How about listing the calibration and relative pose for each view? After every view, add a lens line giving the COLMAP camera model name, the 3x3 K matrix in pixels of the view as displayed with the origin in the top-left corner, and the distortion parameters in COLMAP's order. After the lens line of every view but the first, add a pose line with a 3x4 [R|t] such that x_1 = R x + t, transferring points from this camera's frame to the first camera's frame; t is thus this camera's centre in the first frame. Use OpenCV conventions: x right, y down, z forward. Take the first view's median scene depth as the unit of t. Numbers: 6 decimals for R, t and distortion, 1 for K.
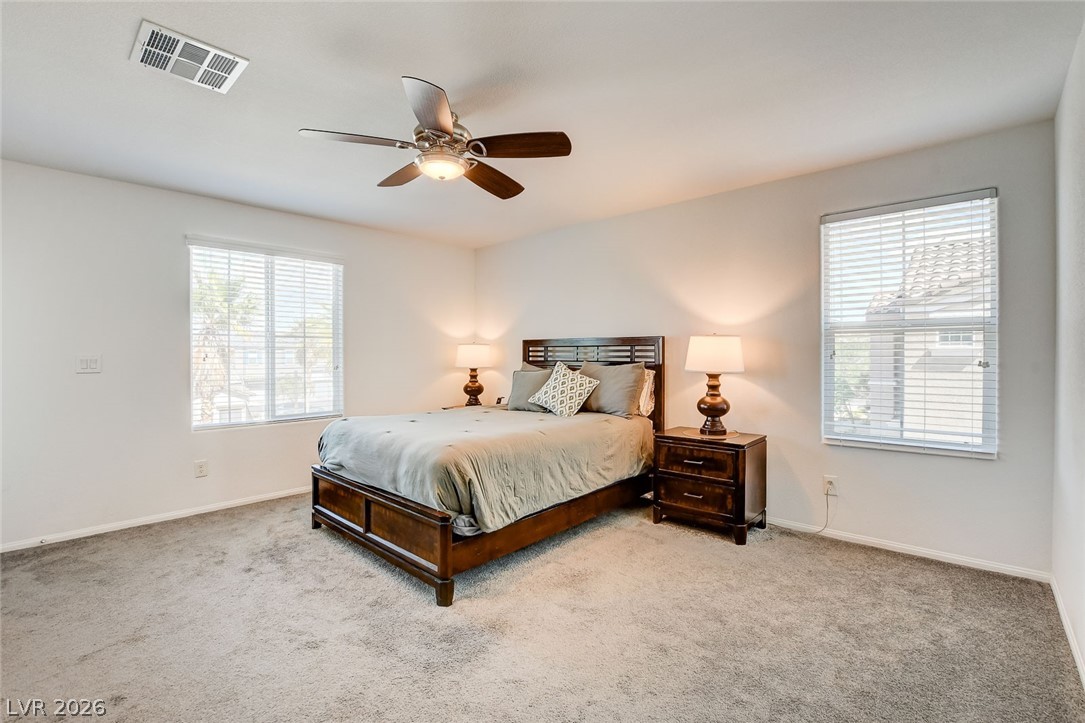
lens RADIAL K [[481.5, 0, 540.2], [0, 481.5, 358.3], [0, 0, 1]] dist [-0.032885, 0.006497]
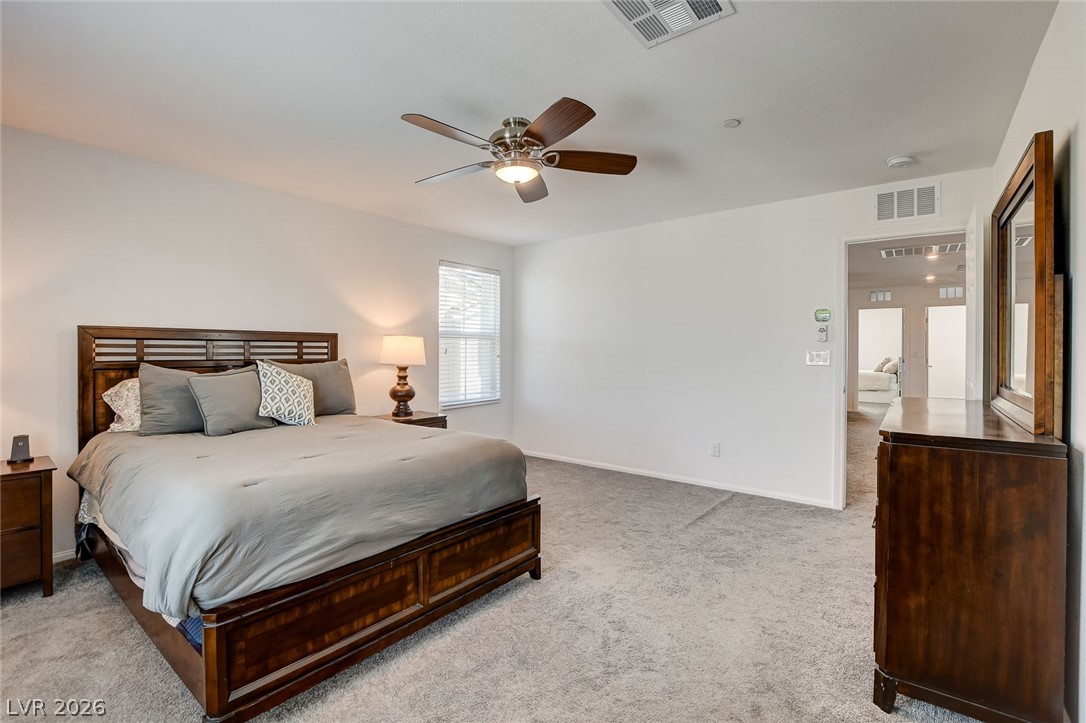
lens RADIAL K [[481.9, 0, 540.7], [0, 481.9, 358.3], [0, 0, 1]] dist [-0.032885, 0.006497]
pose [[-0.070627, -0.011691, 0.997434, -1.010621], [0.008921, 0.999884, 0.012351, -0.002302], [-0.997463, 0.009771, -0.070515, 0.826566]]
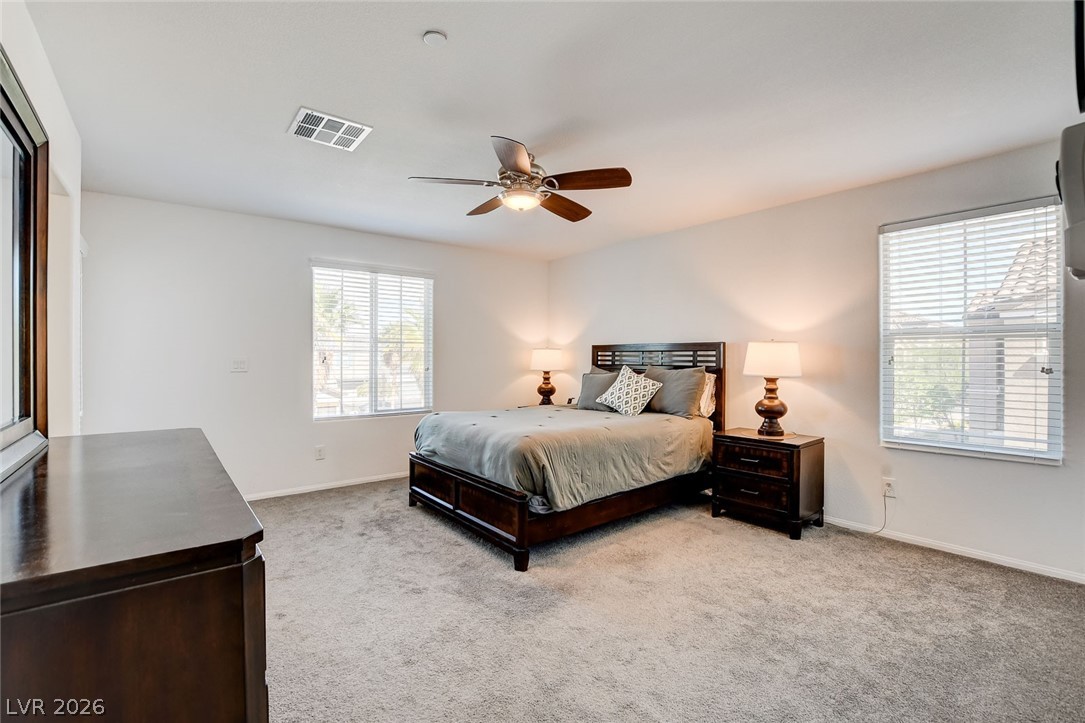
lens RADIAL K [[481.5, 0, 540.2], [0, 481.5, 358.3], [0, 0, 1]] dist [-0.032885, 0.006497]
pose [[0.988756, 0.004528, -0.149470, 0.016814], [-0.005649, 0.999959, -0.007074, -0.000547], [0.149432, 0.007839, 0.988741, -0.133764]]
